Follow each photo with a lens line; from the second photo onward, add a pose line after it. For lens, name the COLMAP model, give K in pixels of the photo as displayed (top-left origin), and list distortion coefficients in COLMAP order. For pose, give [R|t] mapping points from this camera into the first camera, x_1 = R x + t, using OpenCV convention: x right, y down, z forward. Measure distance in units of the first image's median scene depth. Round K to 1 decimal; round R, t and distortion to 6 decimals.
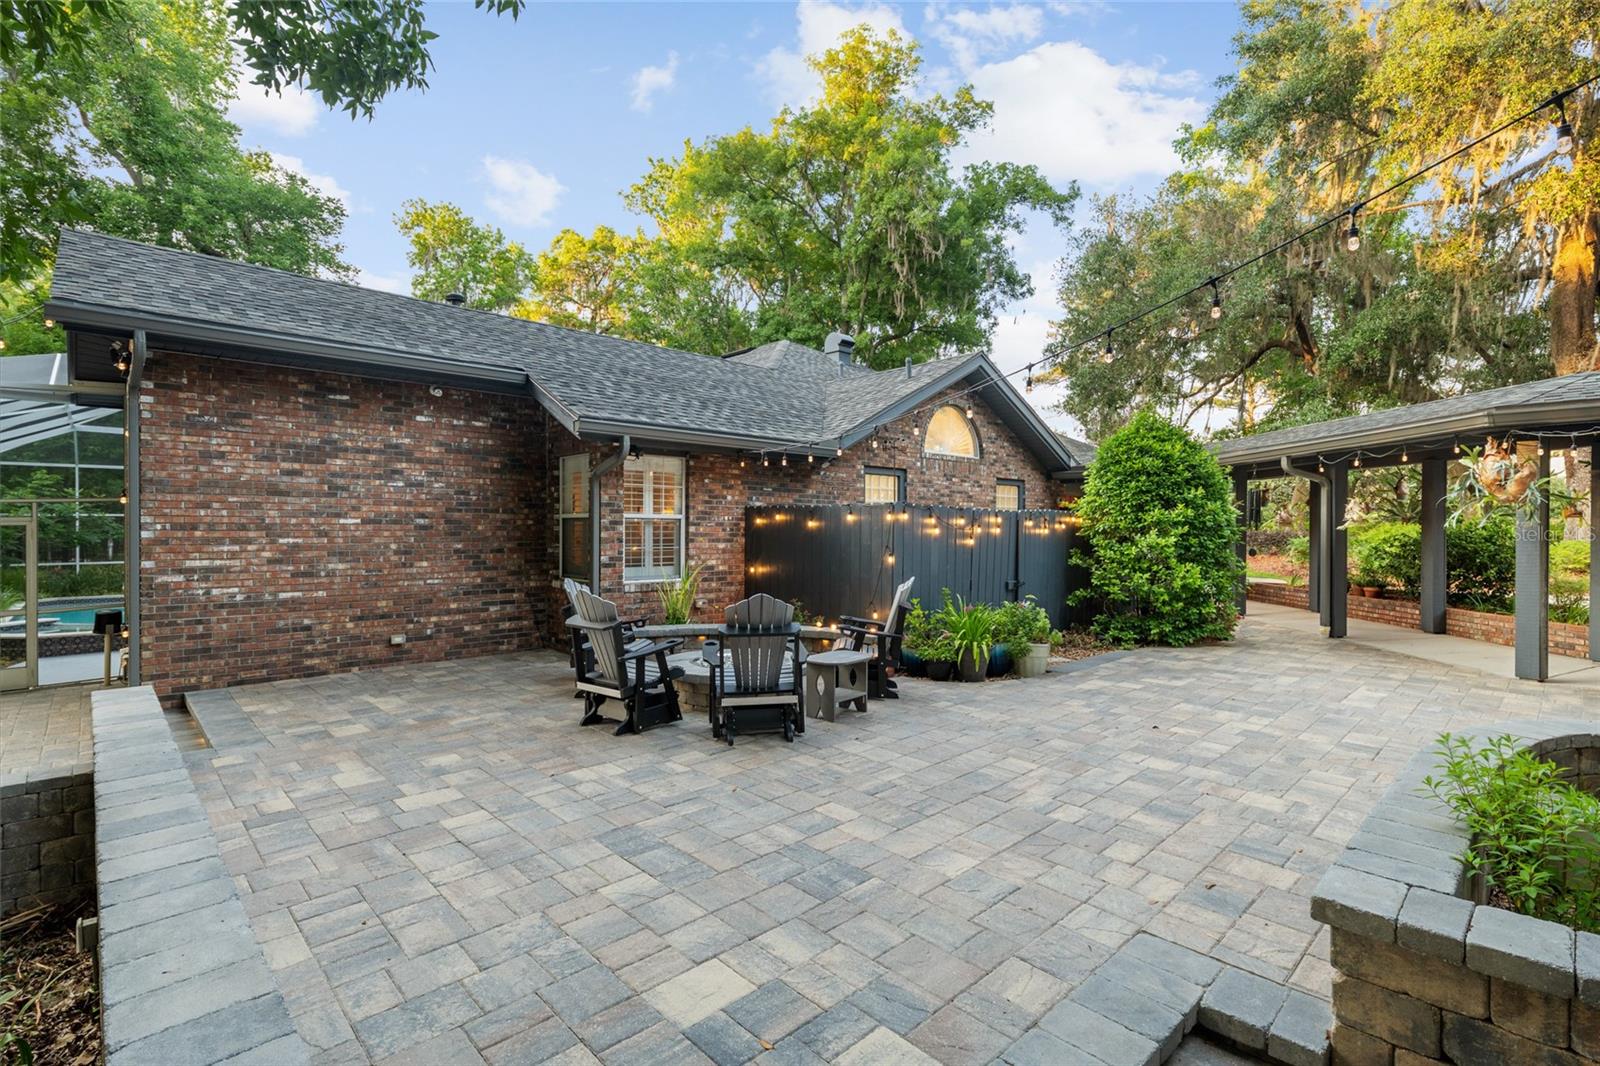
lens RADIAL K [[734.5, 0, 794.9], [0, 734.5, 528.6], [0, 0, 1]] dist [-0.003554, -0.000252]
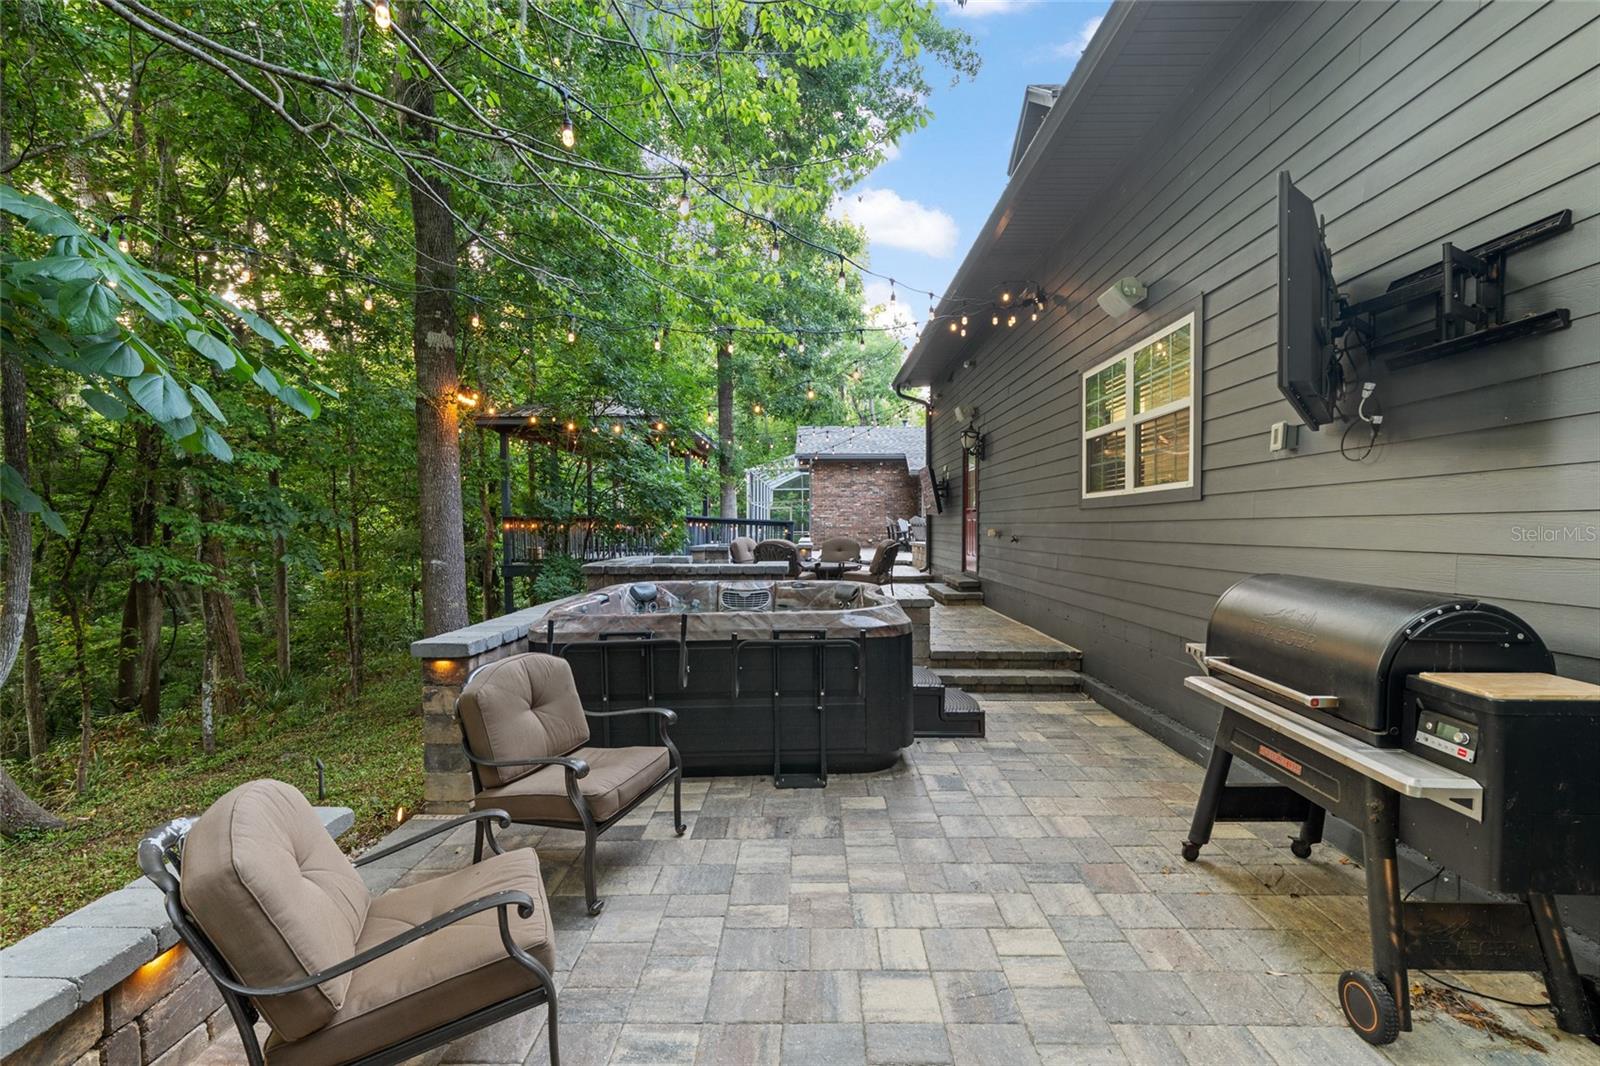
lens RADIAL K [[687.4, 0, 801.1], [0, 687.4, 531.3], [0, 0, 1]] dist [-0.010235, 0.000278]
pose [[0.709504, 0.005067, -0.704684, 1.515654], [0.000789, 0.999968, 0.007985, 0.092407], [0.704701, -0.006221, 0.709477, -1.508698]]
